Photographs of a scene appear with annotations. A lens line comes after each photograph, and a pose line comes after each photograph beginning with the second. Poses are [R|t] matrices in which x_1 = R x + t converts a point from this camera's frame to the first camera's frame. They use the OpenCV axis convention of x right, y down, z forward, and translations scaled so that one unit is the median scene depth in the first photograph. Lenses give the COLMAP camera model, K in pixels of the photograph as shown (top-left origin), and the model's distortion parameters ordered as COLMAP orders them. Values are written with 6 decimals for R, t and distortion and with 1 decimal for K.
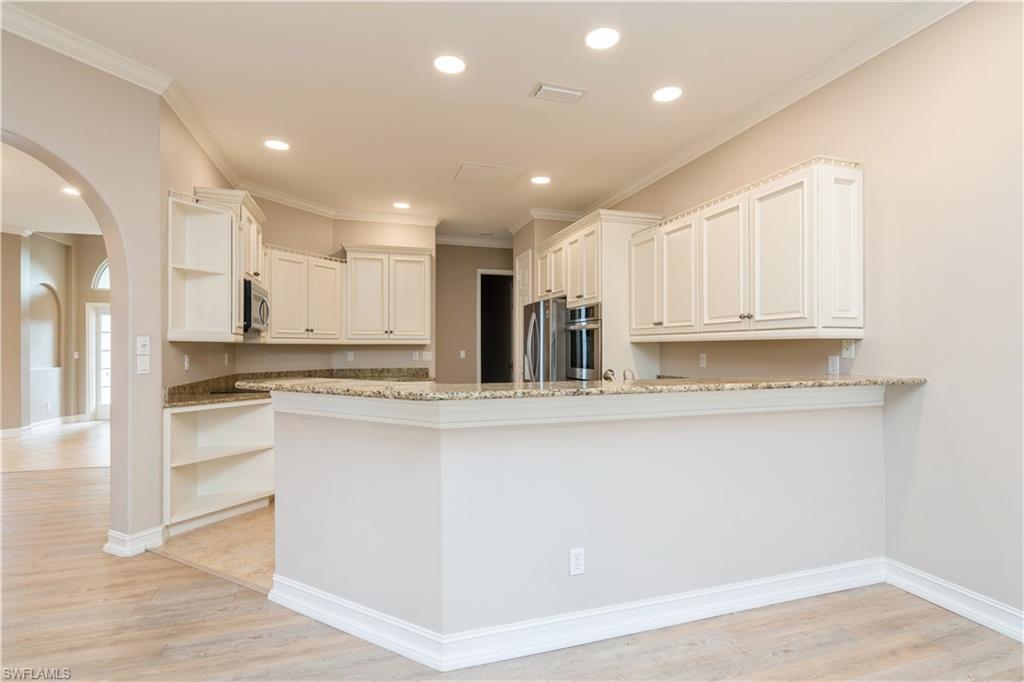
lens RADIAL K [[485.5, 0, 516.0], [0, 485.5, 343.2], [0, 0, 1]] dist [-0.007814, 0.001076]
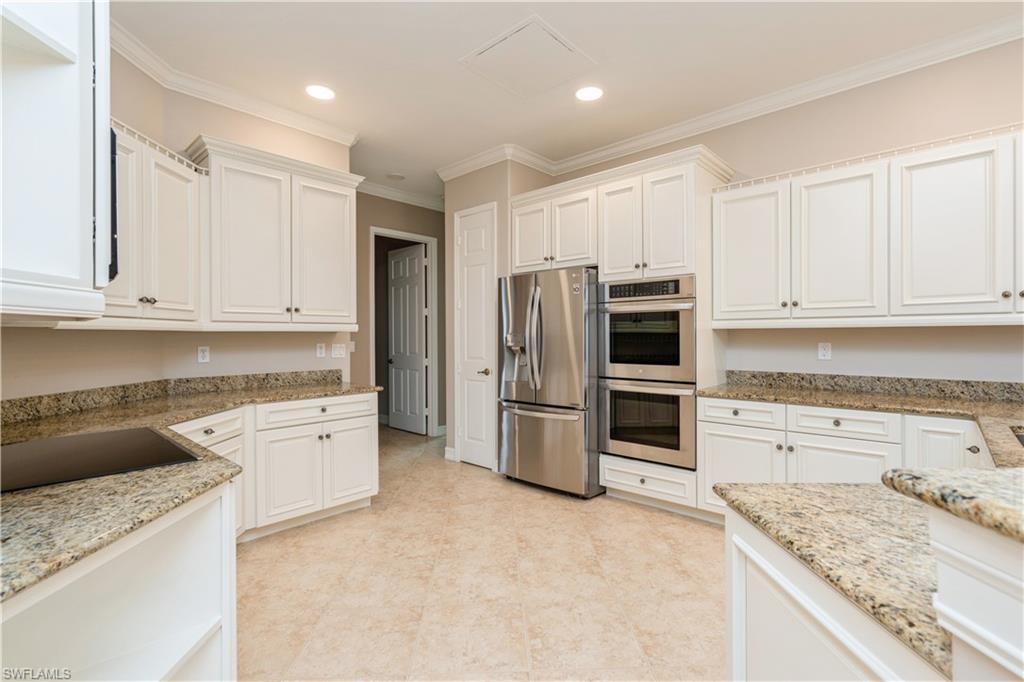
lens RADIAL K [[465.0, 0, 508.8], [0, 465.0, 336.7], [0, 0, 1]] dist [-0.000089, 0.000419]
pose [[0.868868, -0.003250, 0.495034, -0.310782], [-0.001046, 0.999964, 0.008399, 0.003411], [-0.495044, -0.007816, 0.868833, 0.396557]]
